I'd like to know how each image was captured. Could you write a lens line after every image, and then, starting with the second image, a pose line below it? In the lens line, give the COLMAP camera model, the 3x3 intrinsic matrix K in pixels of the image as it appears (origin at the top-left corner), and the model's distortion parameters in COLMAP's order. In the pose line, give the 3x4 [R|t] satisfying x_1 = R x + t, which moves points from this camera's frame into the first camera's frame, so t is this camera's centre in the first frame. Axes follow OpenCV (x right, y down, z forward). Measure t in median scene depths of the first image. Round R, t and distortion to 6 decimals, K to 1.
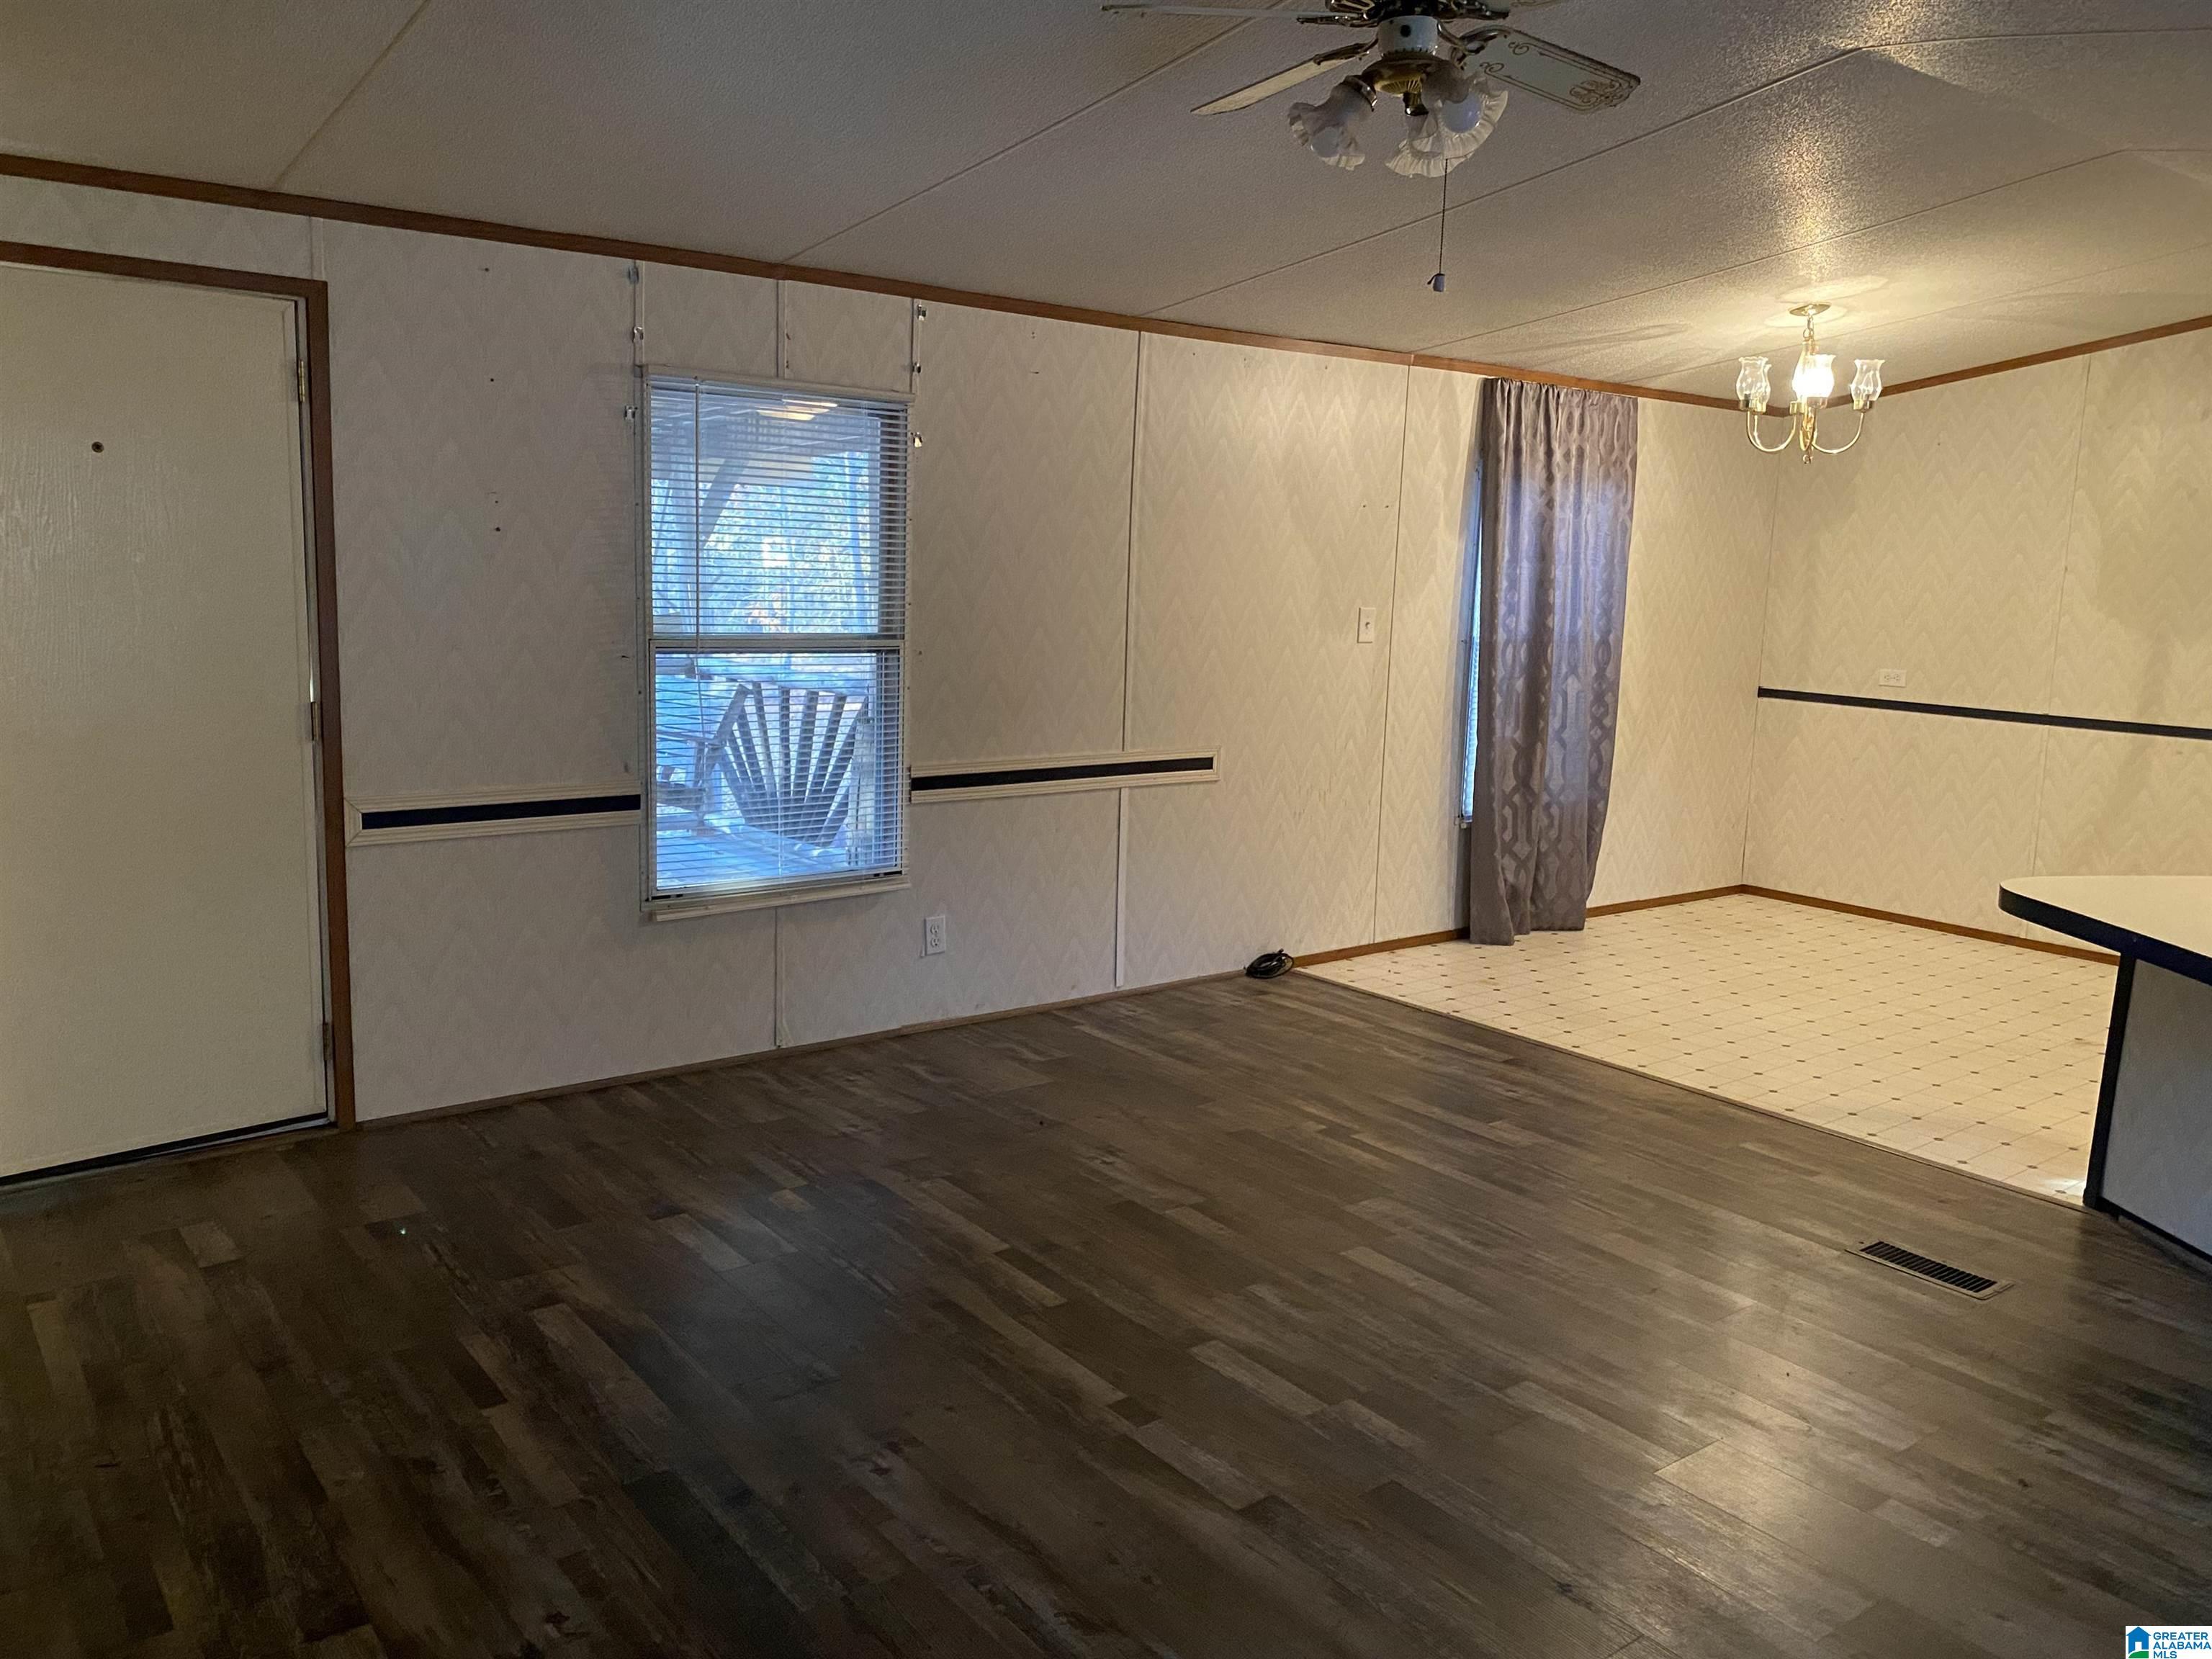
lens RADIAL K [[1664.4, 0, 1079.0], [0, 1664.4, 804.1], [0, 0, 1]] dist [0.129547, -0.213109]
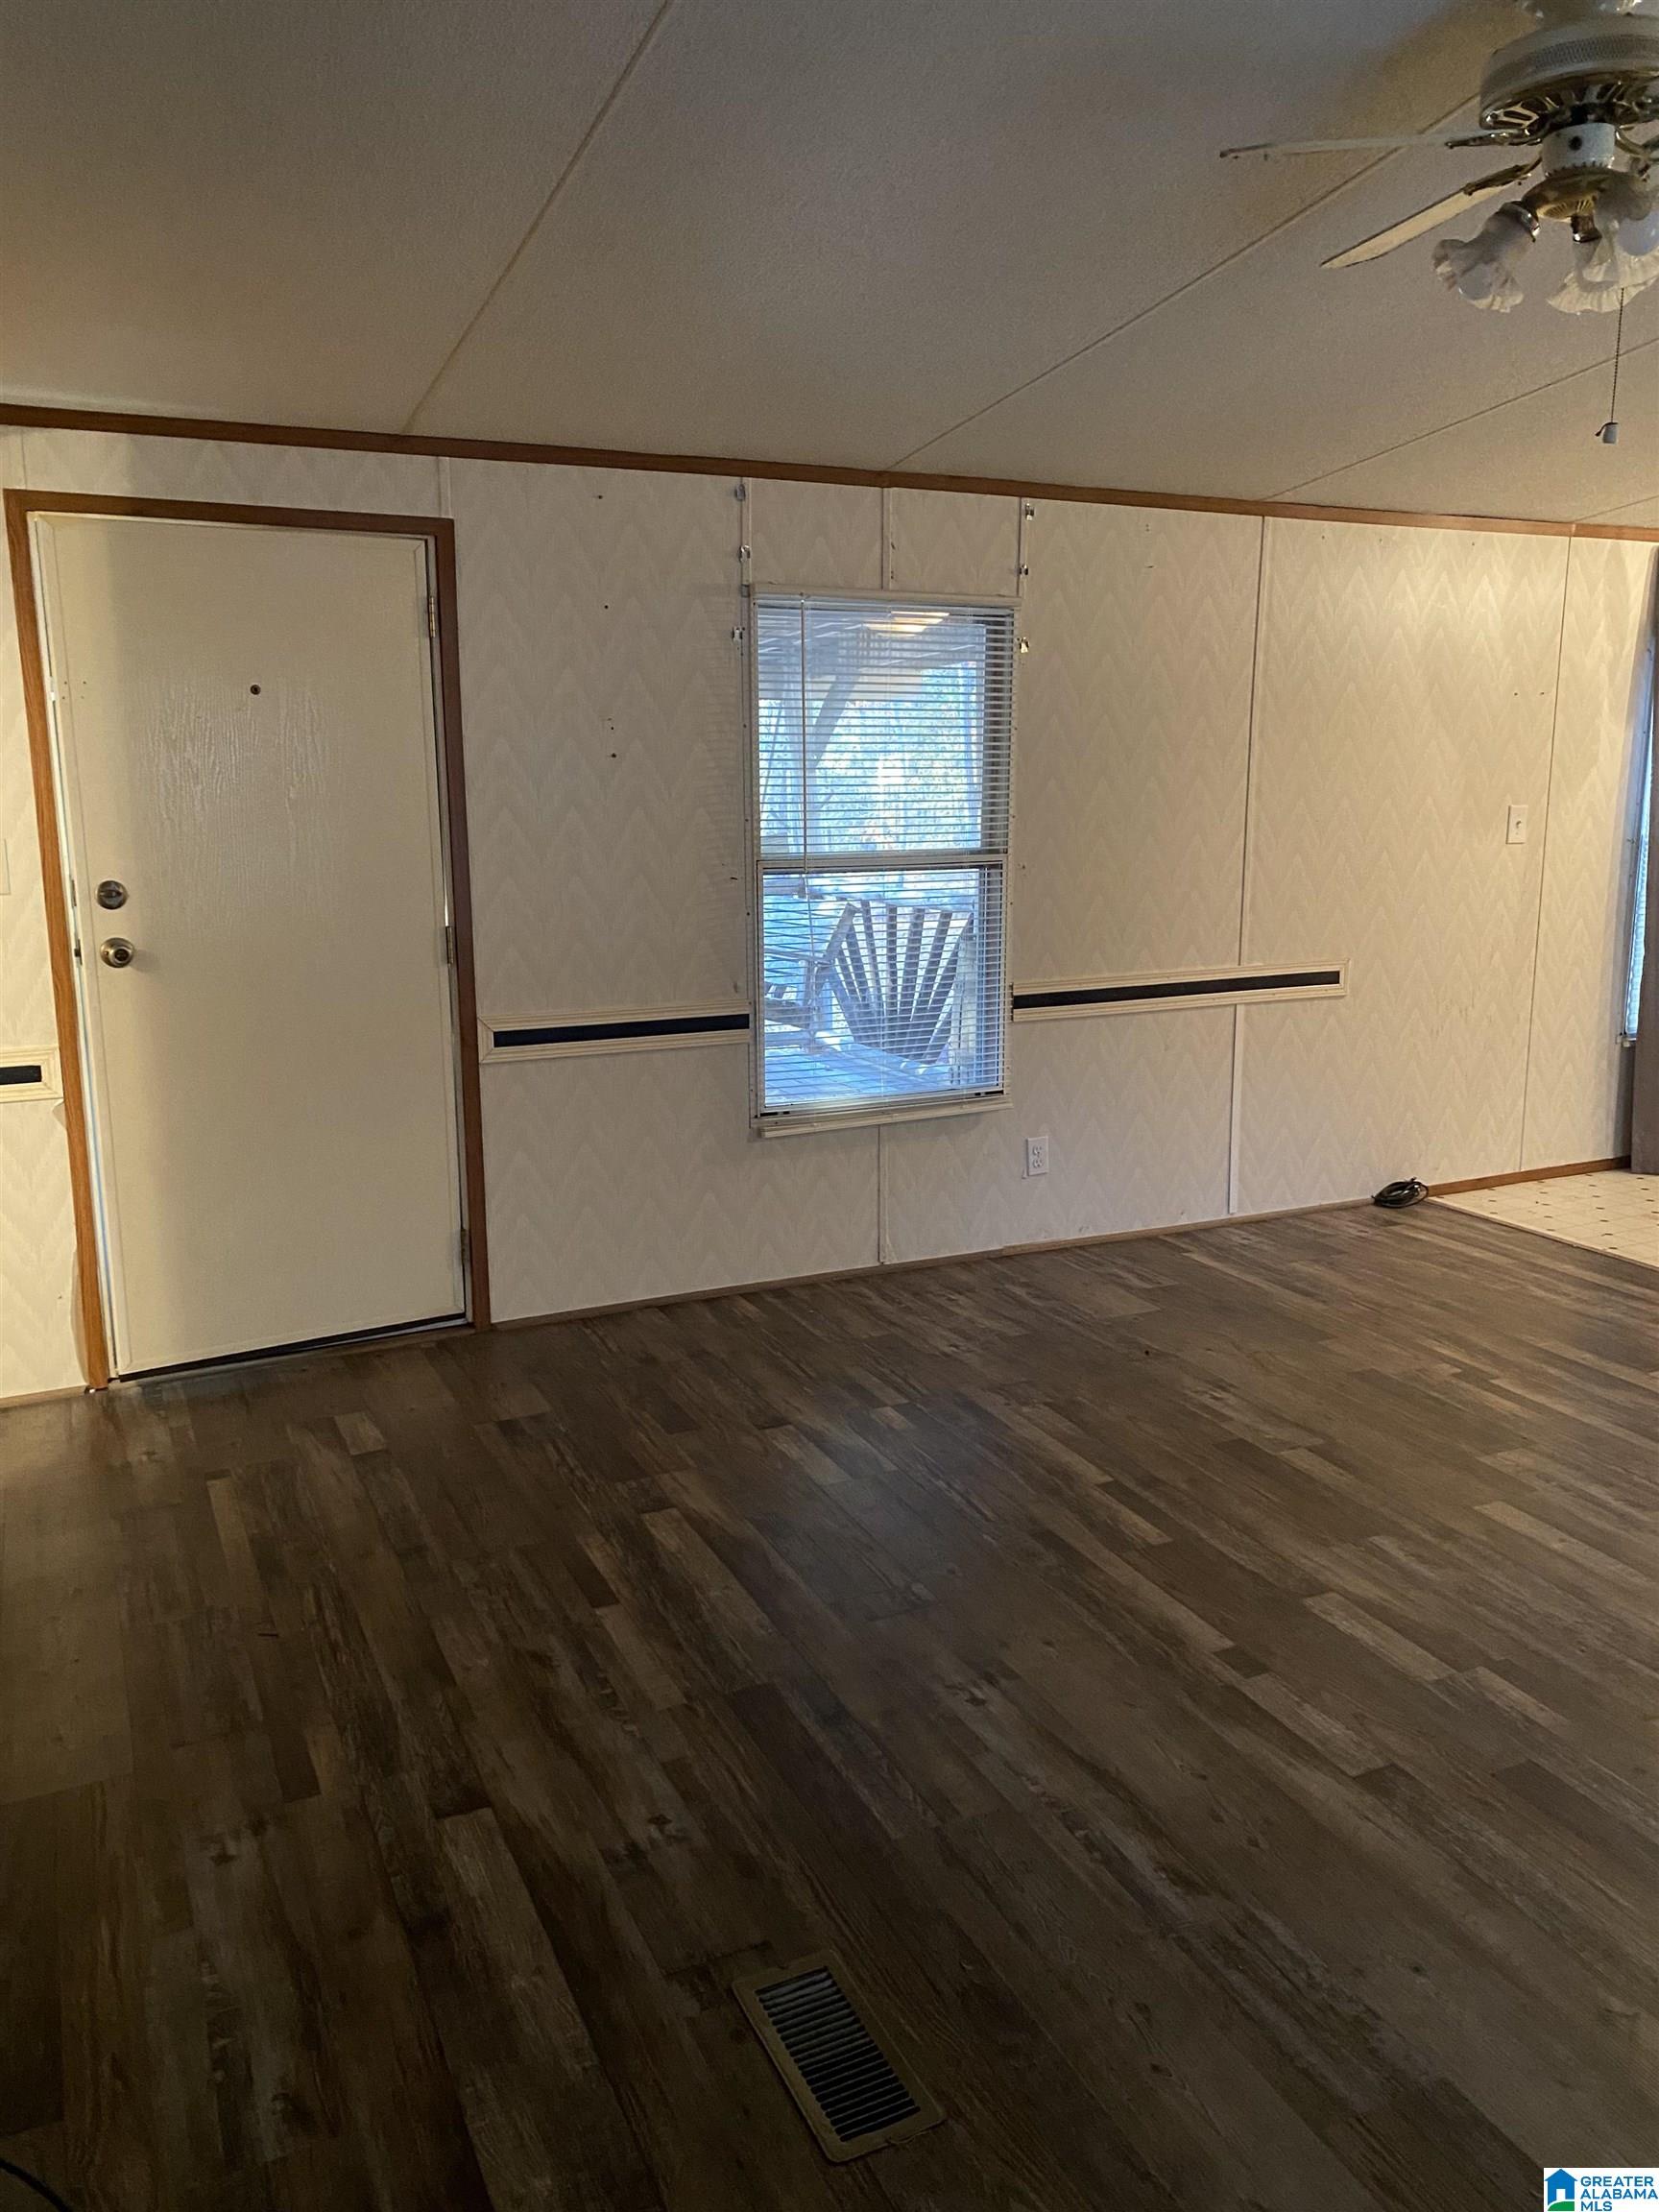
lens RADIAL K [[1657.3, 0, 829.5], [0, 1657.3, 1106.0], [0, 0, 1]] dist [0.068087, -0.125723]
pose [[0.976901, 0.009236, -0.213493, 0.002327], [0.001805, 0.998673, 0.051461, -0.001828], [0.213685, -0.050658, 0.975588, 0.031009]]
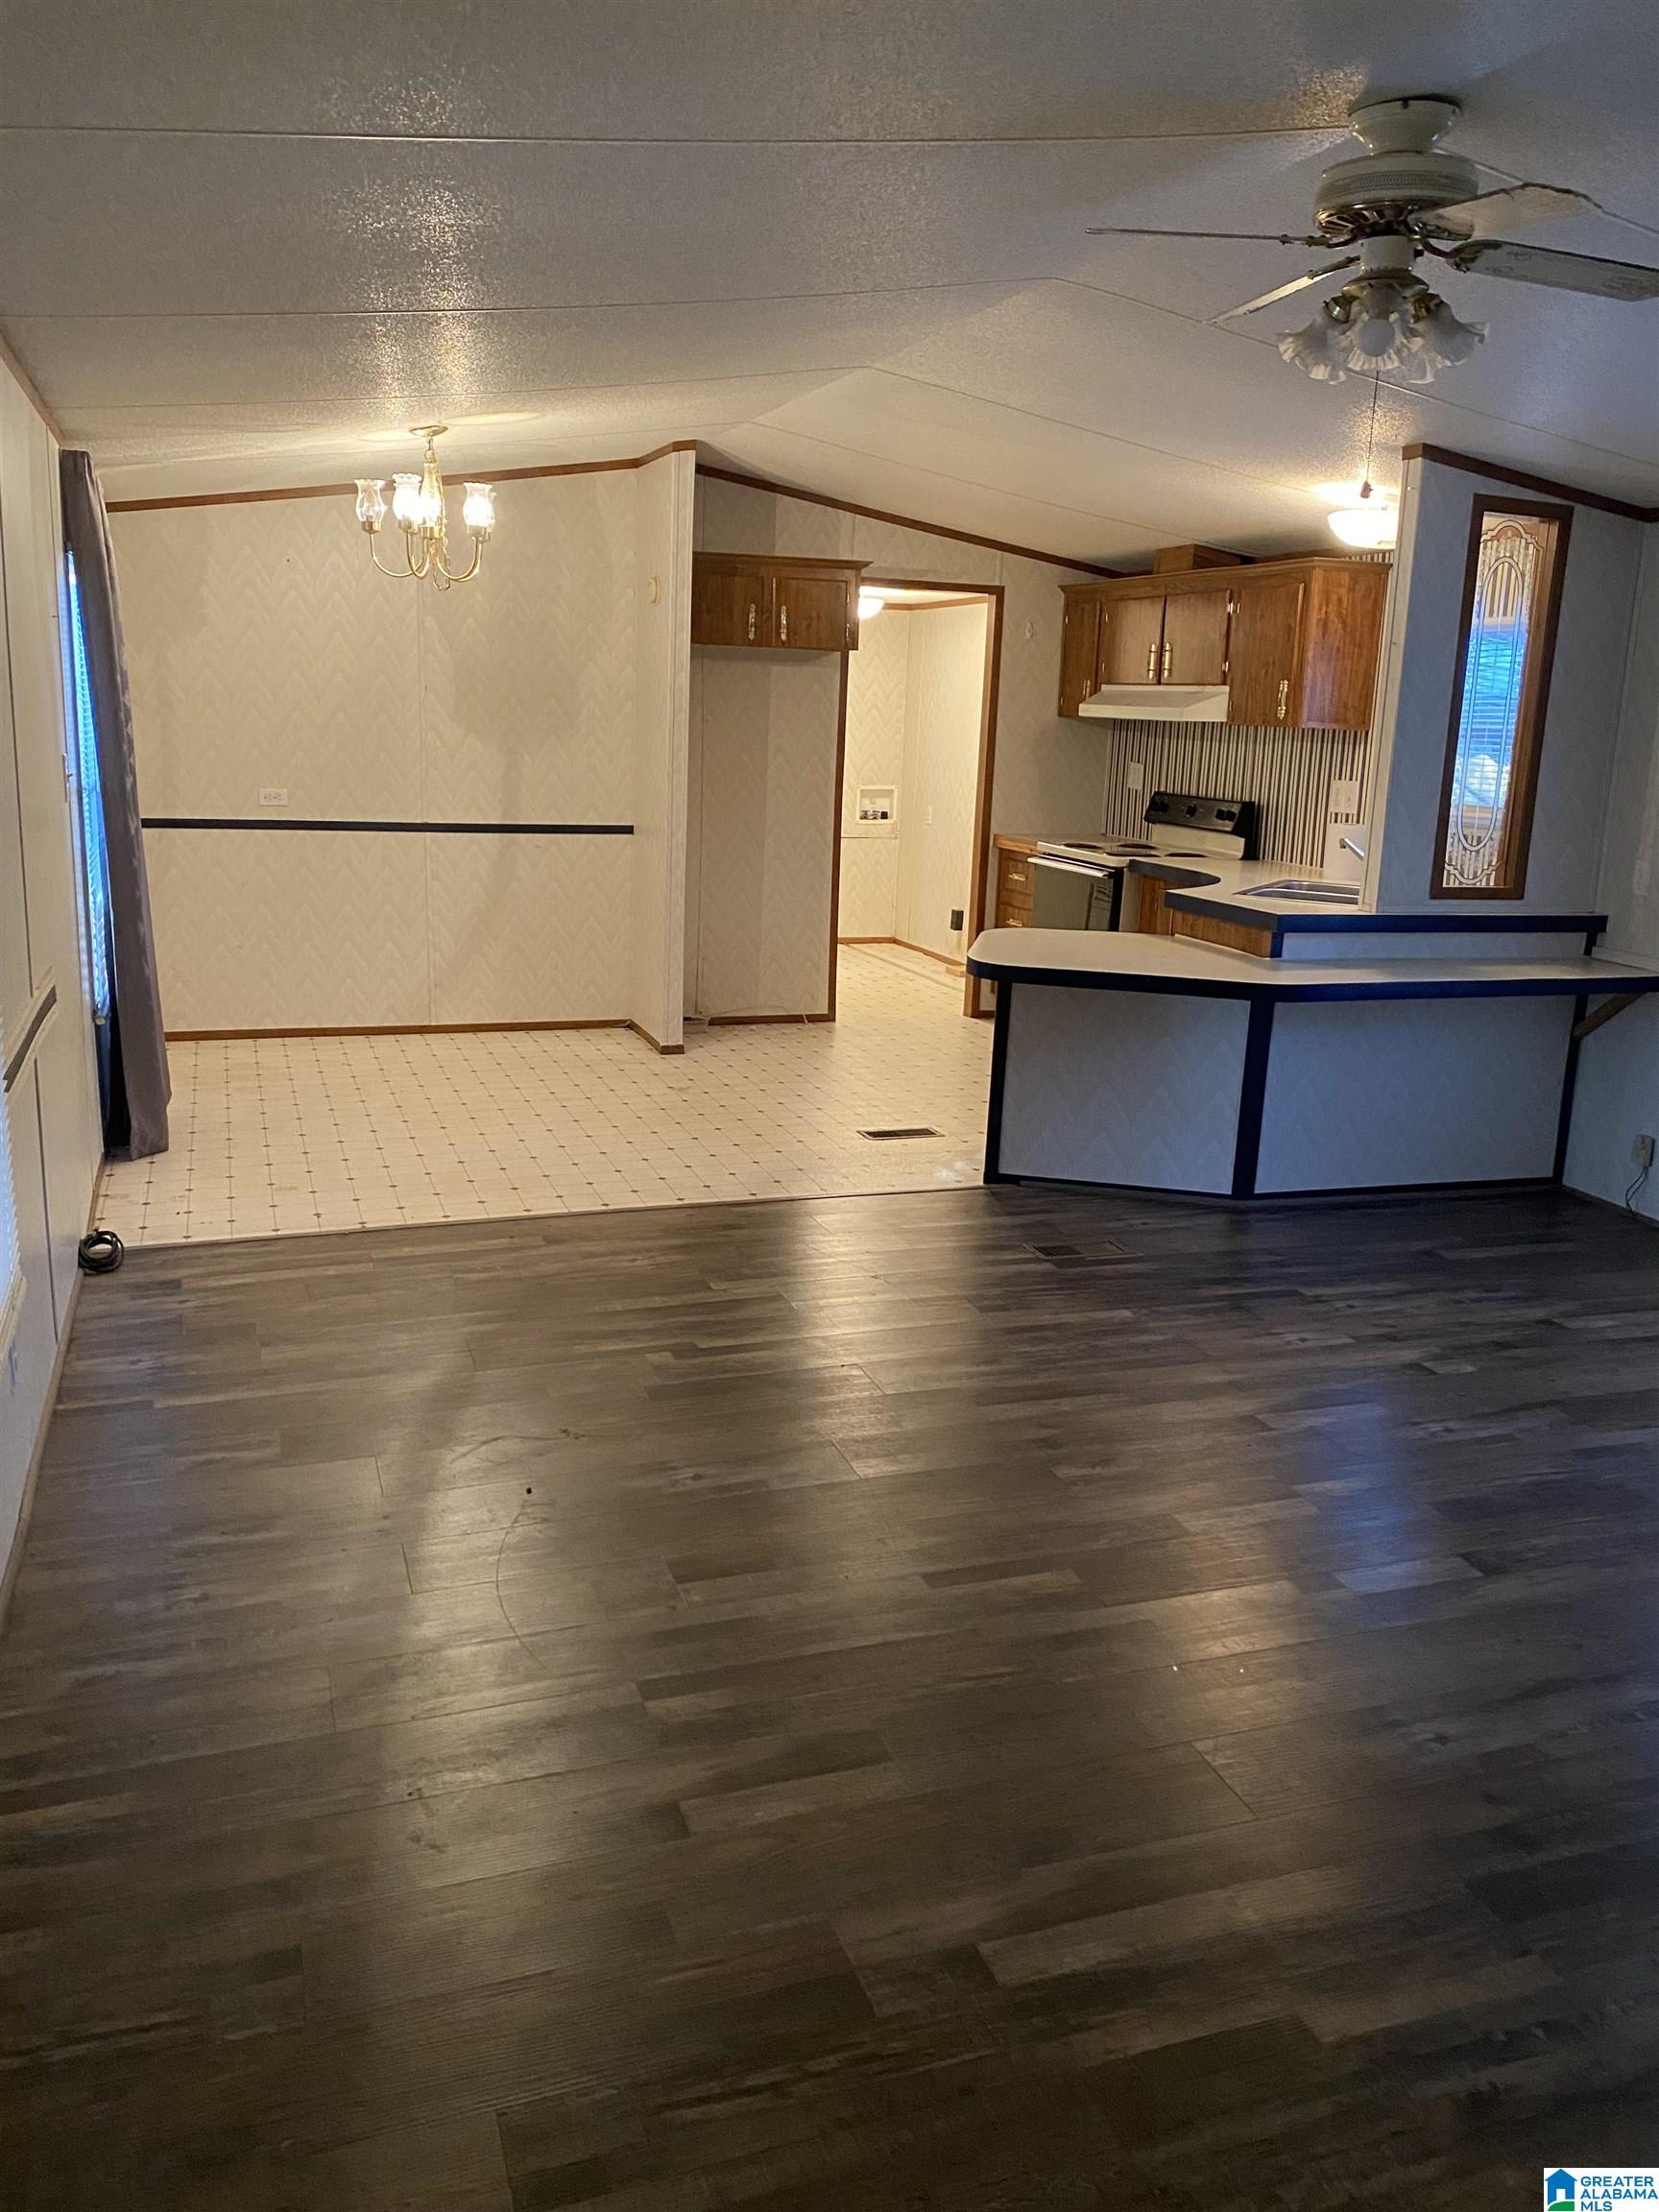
lens RADIAL K [[1664.4, 0, 822.4], [0, 1664.4, 1099.8], [0, 0, 1]] dist [0.129547, -0.213109]
pose [[0.310093, -0.238279, 0.920361, -0.638005], [0.116575, 0.970306, 0.211933, -0.125047], [-0.943532, 0.041572, 0.328662, 0.625430]]
